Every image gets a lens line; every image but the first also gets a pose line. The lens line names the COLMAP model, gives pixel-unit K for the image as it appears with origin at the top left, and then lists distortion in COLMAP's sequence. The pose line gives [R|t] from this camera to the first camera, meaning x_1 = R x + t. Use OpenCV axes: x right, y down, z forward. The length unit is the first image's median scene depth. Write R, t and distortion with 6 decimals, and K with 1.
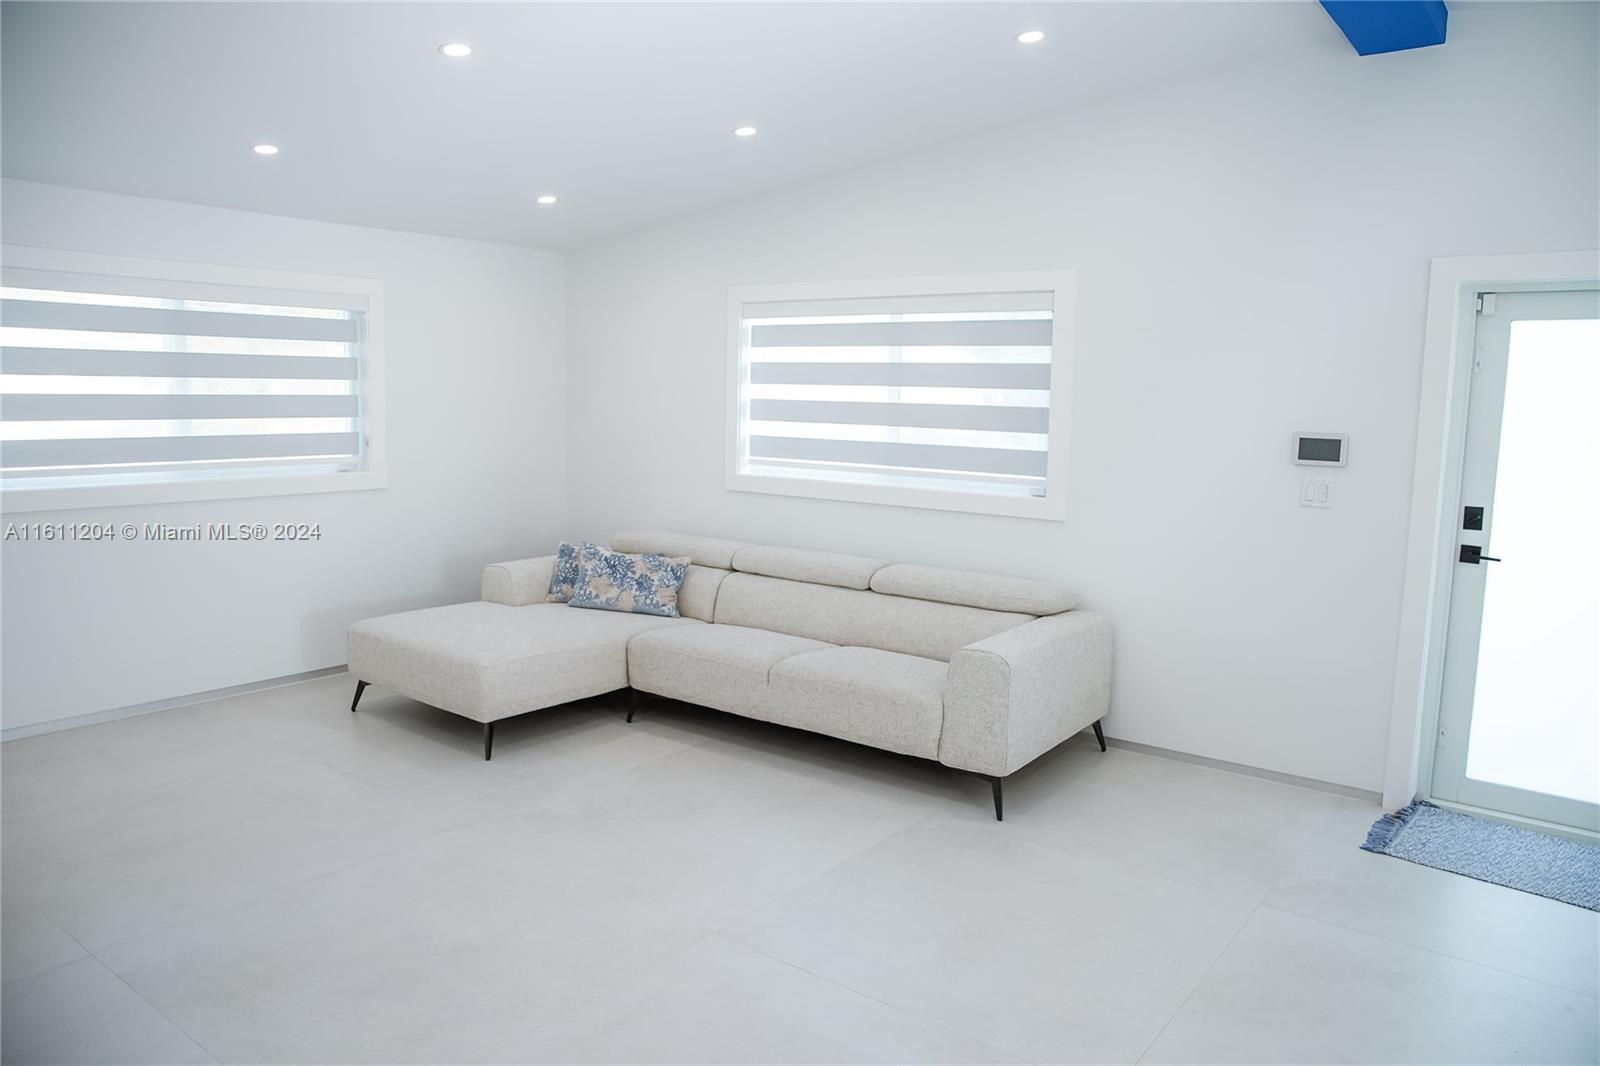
lens RADIAL K [[1140.4, 0, 800.0], [0, 1140.4, 533.0], [0, 0, 1]] dist [-0.057162, -0.001116]
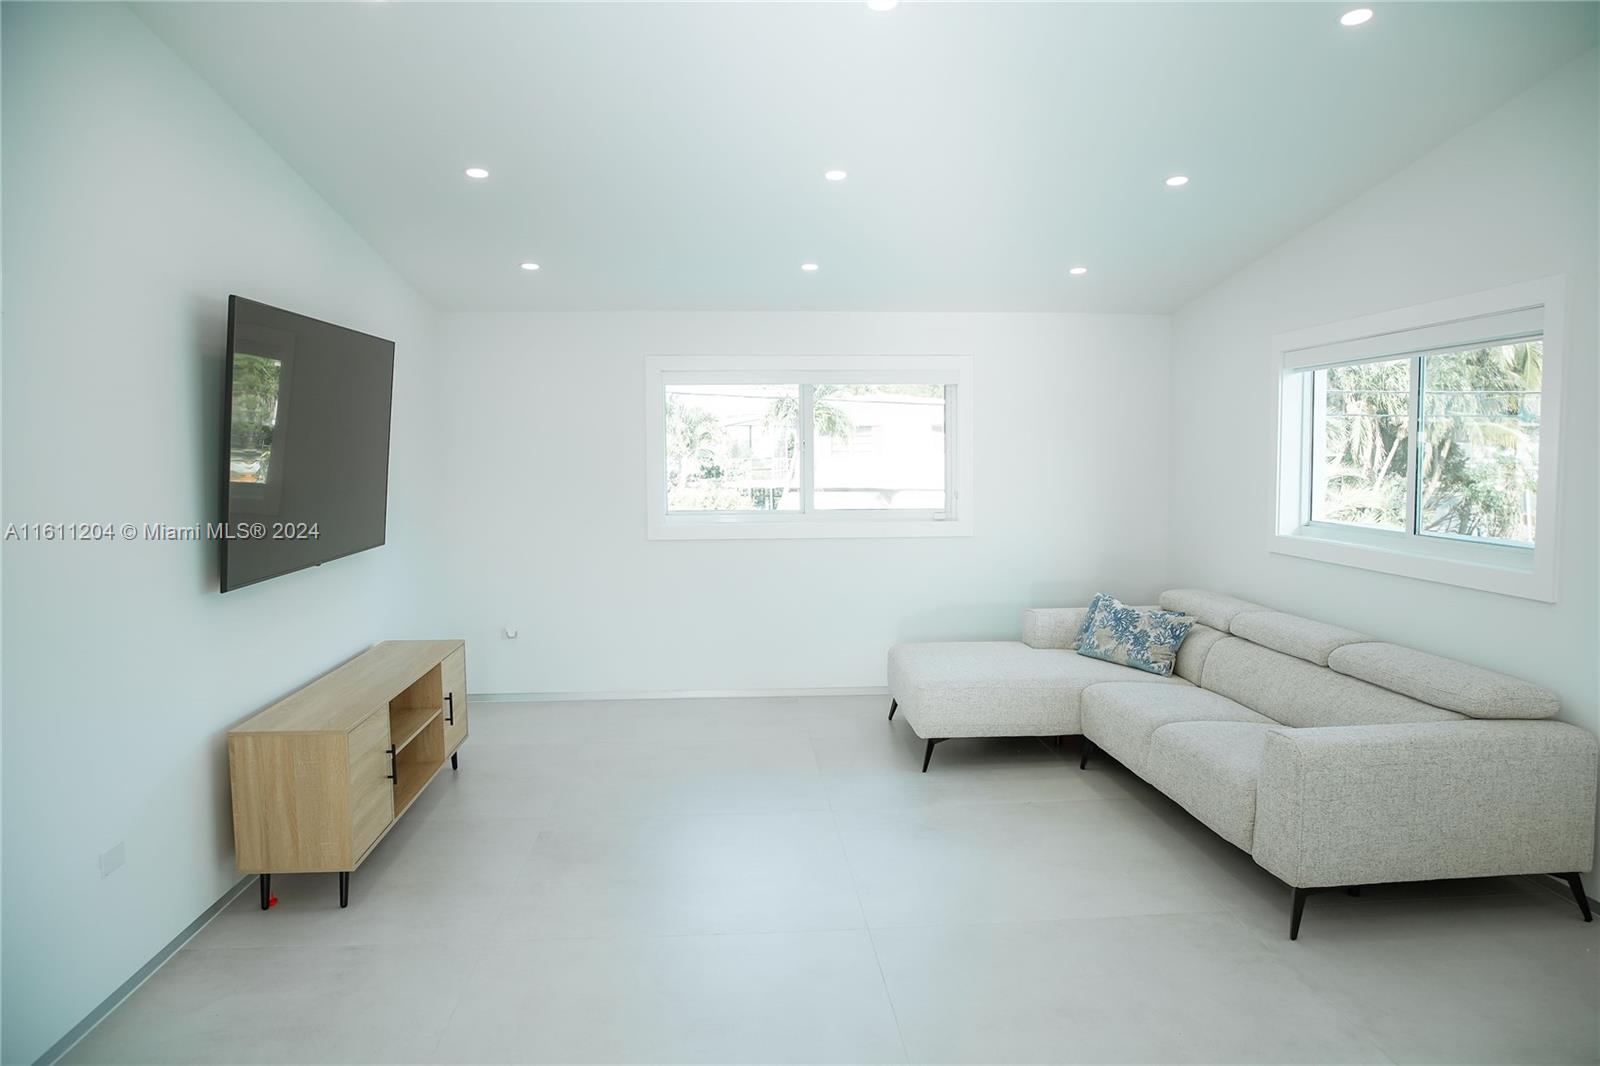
lens RADIAL K [[1114.4, 0, 800.0], [0, 1114.4, 533.0], [0, 0, 1]] dist [-0.005976, -0.002533]
pose [[0.686166, 0.030017, -0.726826, 0.368496], [-0.074285, 0.996816, -0.028962, 0.002176], [0.723642, 0.073865, 0.686211, 0.102144]]
